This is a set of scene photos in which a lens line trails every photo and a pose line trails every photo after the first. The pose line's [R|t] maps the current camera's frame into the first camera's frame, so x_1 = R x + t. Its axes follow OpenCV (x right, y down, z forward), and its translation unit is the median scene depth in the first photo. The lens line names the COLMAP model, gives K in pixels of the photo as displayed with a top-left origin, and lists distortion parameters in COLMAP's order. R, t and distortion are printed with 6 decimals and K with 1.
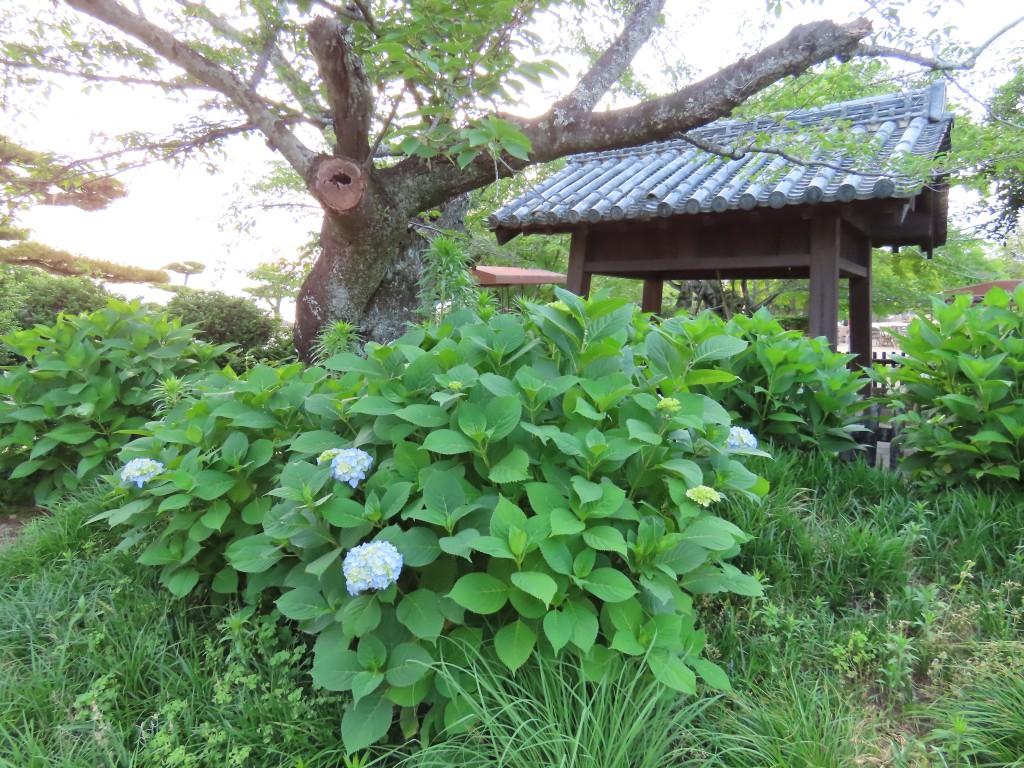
lens RADIAL K [[647.8, 0, 512.0], [0, 647.8, 384.0], [0, 0, 1]] dist [-0.006026, -0.000041]
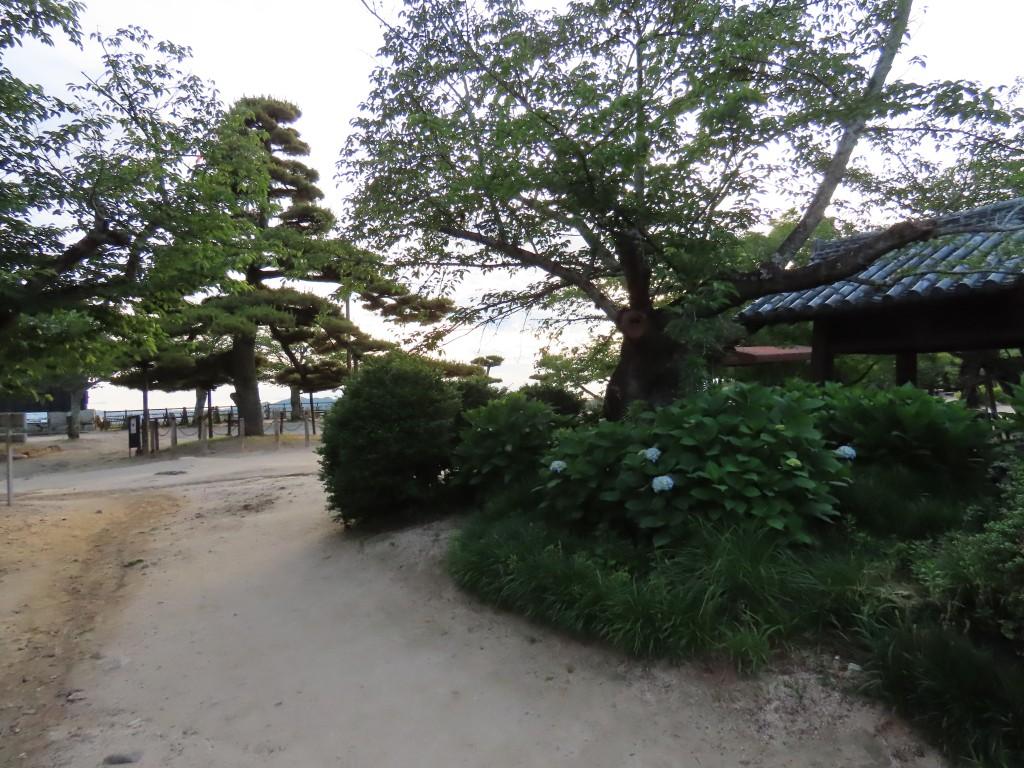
lens RADIAL K [[647.8, 0, 512.0], [0, 647.8, 384.0], [0, 0, 1]] dist [-0.006026, -0.000041]
pose [[0.918663, -0.040061, -0.393005, 0.268660], [-0.008197, 0.992698, -0.120351, 0.167021], [0.394957, 0.113784, 0.911626, -1.642735]]
